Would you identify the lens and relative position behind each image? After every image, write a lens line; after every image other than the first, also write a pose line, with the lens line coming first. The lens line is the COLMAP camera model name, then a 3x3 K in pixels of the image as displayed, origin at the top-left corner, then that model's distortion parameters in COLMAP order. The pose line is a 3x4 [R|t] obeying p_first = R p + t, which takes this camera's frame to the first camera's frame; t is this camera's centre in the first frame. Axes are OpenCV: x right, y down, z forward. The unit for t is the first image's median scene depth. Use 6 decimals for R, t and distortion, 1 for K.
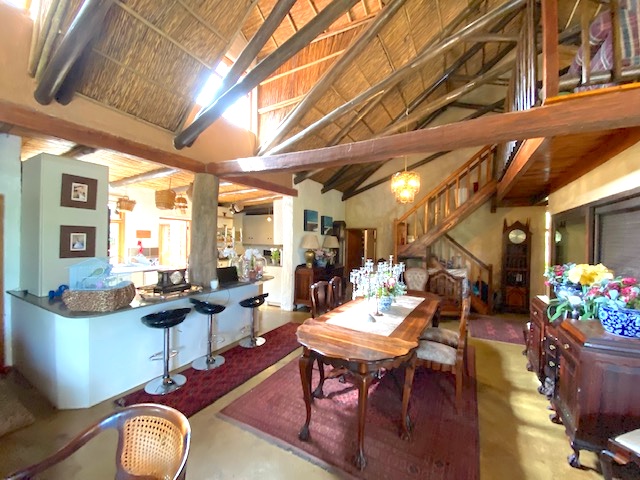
lens RADIAL K [[259.5, 0, 314.8], [0, 259.5, 243.0], [0, 0, 1]] dist [0.017841, -0.018683]
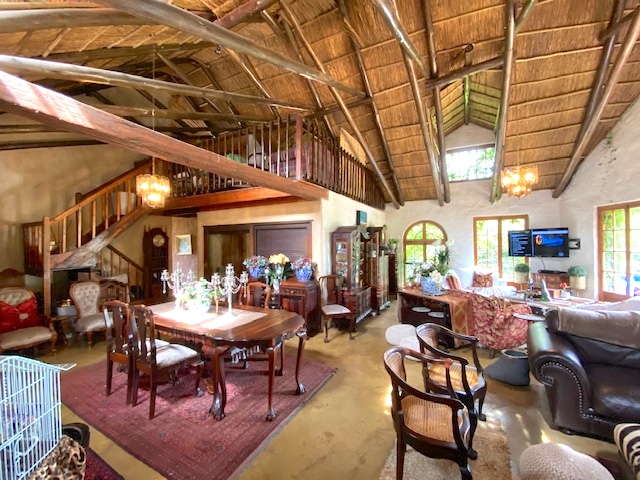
lens RADIAL K [[259.5, 0, 318.7], [0, 259.5, 240.4], [0, 0, 1]] dist [0.017841, -0.018683]
pose [[-0.029415, -0.009577, 0.999521, -0.454740], [0.024904, 0.999637, 0.010311, -0.019616], [-0.999257, 0.025195, -0.029166, 0.304979]]
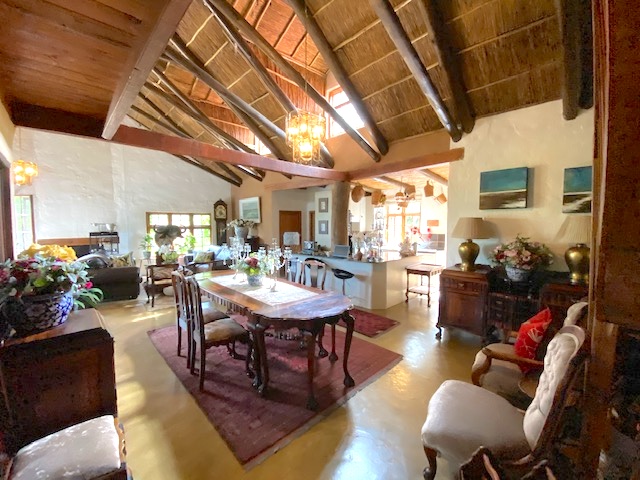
lens RADIAL K [[259.5, 0, 318.8], [0, 259.5, 243.4], [0, 0, 1]] dist [0.017841, -0.018683]
pose [[-0.265560, 0.044130, -0.963084, 0.713933], [-0.019917, 0.998488, 0.051244, 0.011289], [0.963889, 0.032790, -0.264279, 0.871953]]
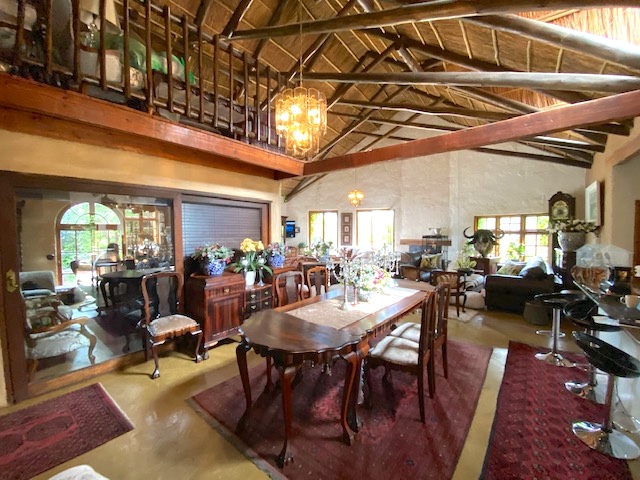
lens RADIAL K [[259.5, 0, 318.2], [0, 259.5, 240.7], [0, 0, 1]] dist [0.017841, -0.018683]
pose [[-0.988165, -0.026400, 0.151105, 0.173430], [-0.017448, 0.998030, 0.060264, -0.007223], [-0.152399, 0.056915, -0.986679, 1.107269]]
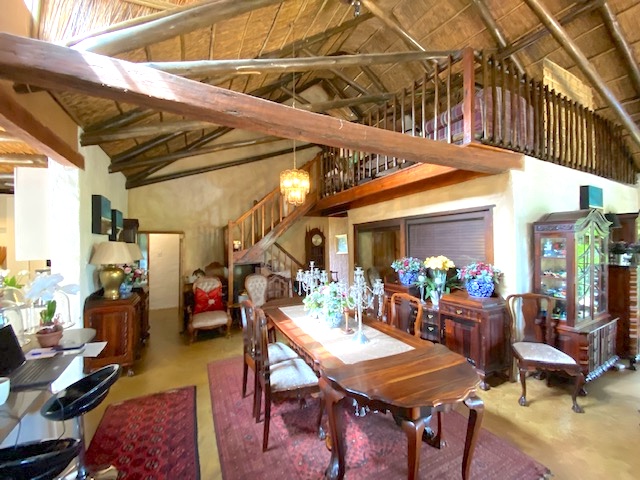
lens RADIAL K [[259.5, 0, 318.7], [0, 259.5, 239.4], [0, 0, 1]] dist [0.017841, -0.018683]
pose [[0.549134, -0.005360, 0.835717, -0.267164], [0.032462, 0.999362, -0.014921, -0.008610], [-0.835104, 0.035323, 0.548957, 0.308574]]
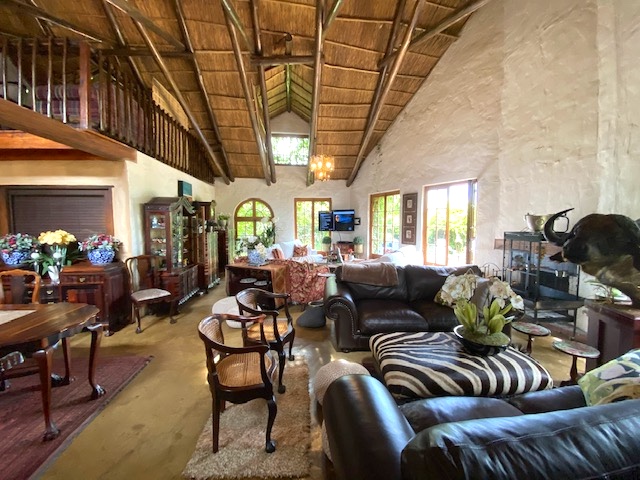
lens RADIAL K [[259.5, 0, 320.1], [0, 259.5, 240.8], [0, 0, 1]] dist [0.017841, -0.018683]
pose [[-0.604338, -0.075509, 0.793142, -0.466539], [0.004825, 0.995134, 0.098415, -0.001922], [-0.796713, 0.063303, -0.601033, 0.283512]]
